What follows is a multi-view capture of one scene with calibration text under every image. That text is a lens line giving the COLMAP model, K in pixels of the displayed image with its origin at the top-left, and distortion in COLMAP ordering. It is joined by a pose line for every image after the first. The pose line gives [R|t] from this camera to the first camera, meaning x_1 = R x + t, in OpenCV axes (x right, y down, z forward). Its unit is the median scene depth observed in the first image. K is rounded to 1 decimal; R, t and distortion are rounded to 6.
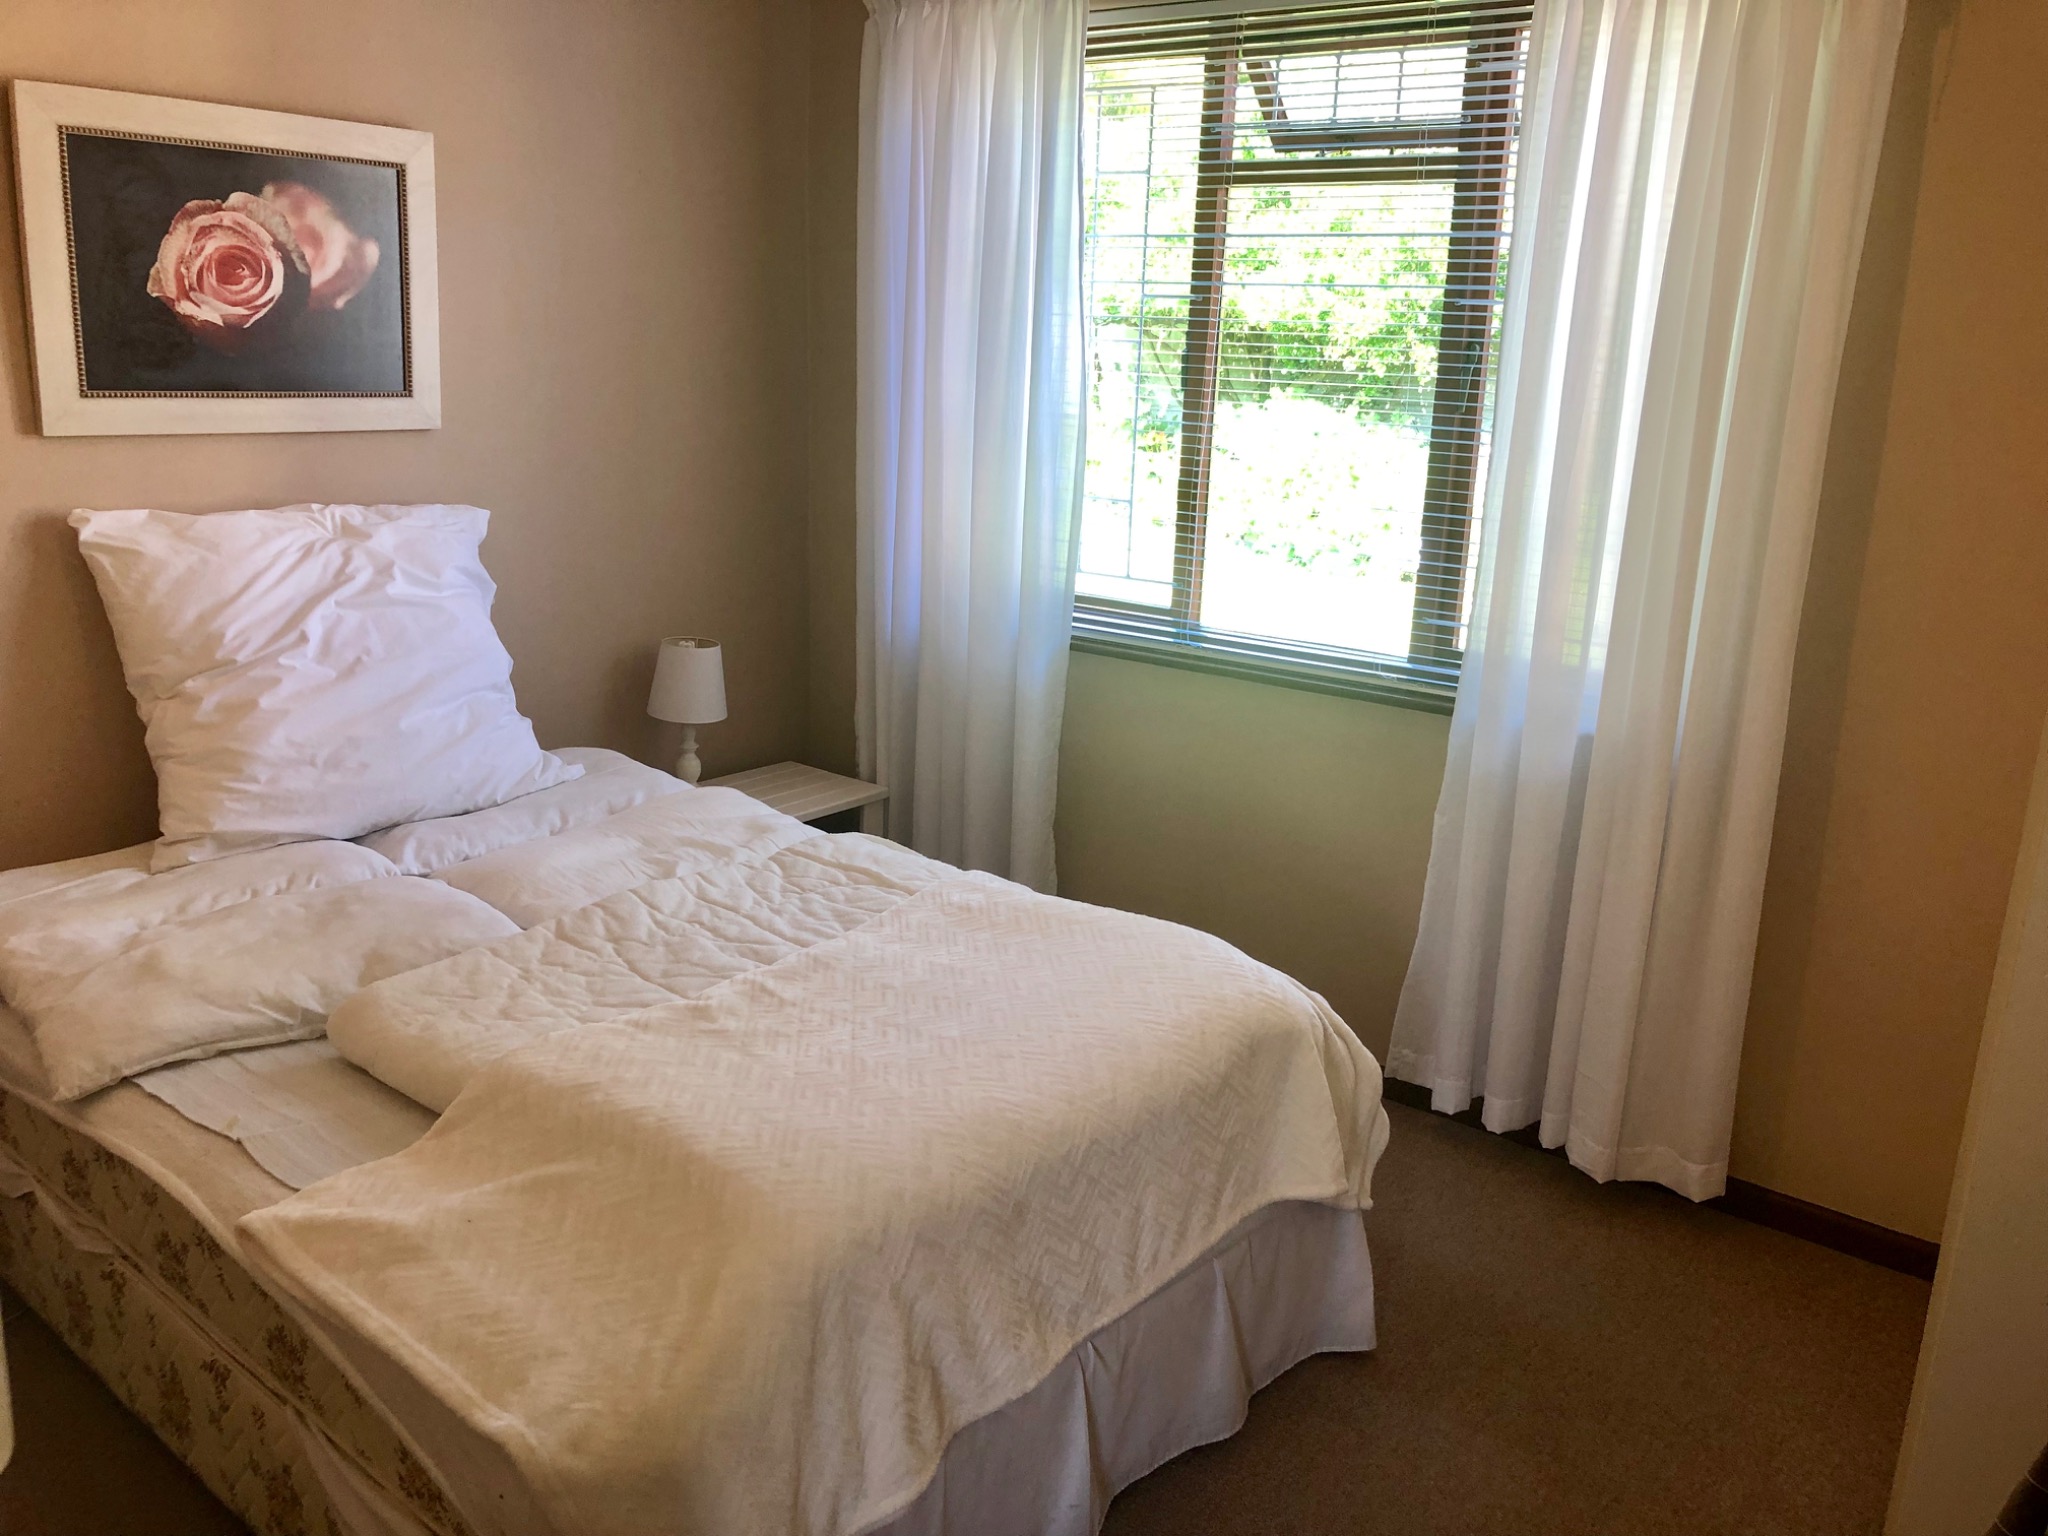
lens RADIAL K [[1714.5, 0, 1024.0], [0, 1714.5, 768.0], [0, 0, 1]] dist [0.033800, -0.006827]
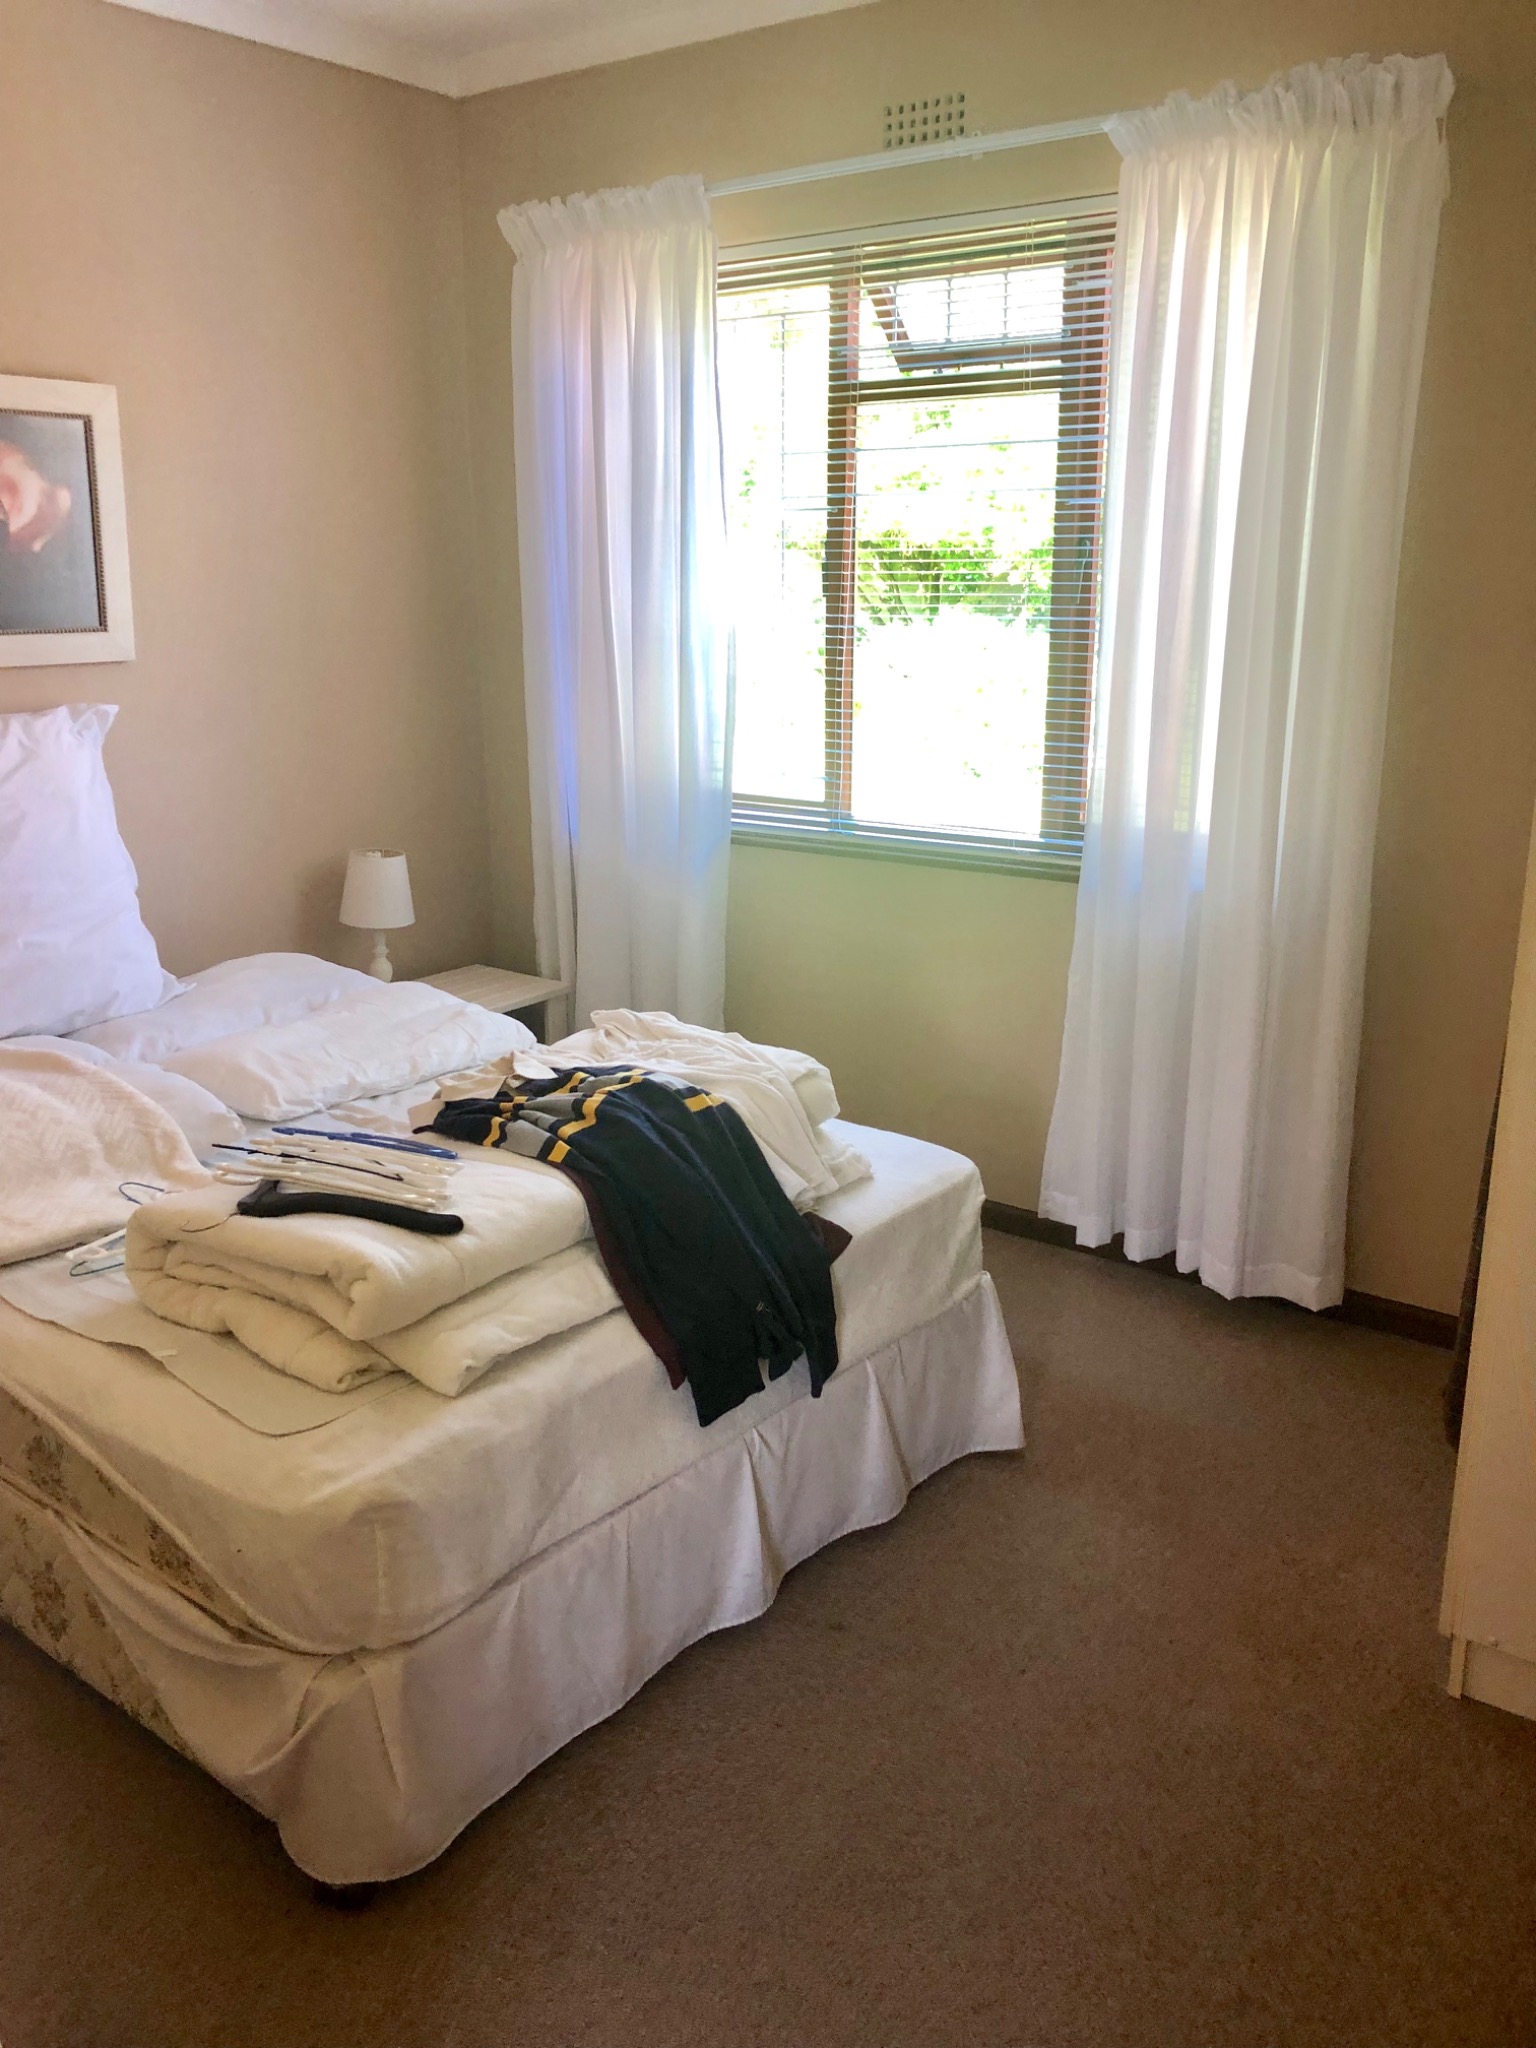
lens RADIAL K [[1799.9, 0, 758.1], [0, 1799.9, 1027.0], [0, 0, 1]] dist [0.037015, -0.004886]
pose [[0.998942, -0.045331, 0.007794, 0.031777], [0.045343, 0.998970, -0.001433, 0.052090], [-0.007721, 0.001785, 0.999969, -0.135350]]
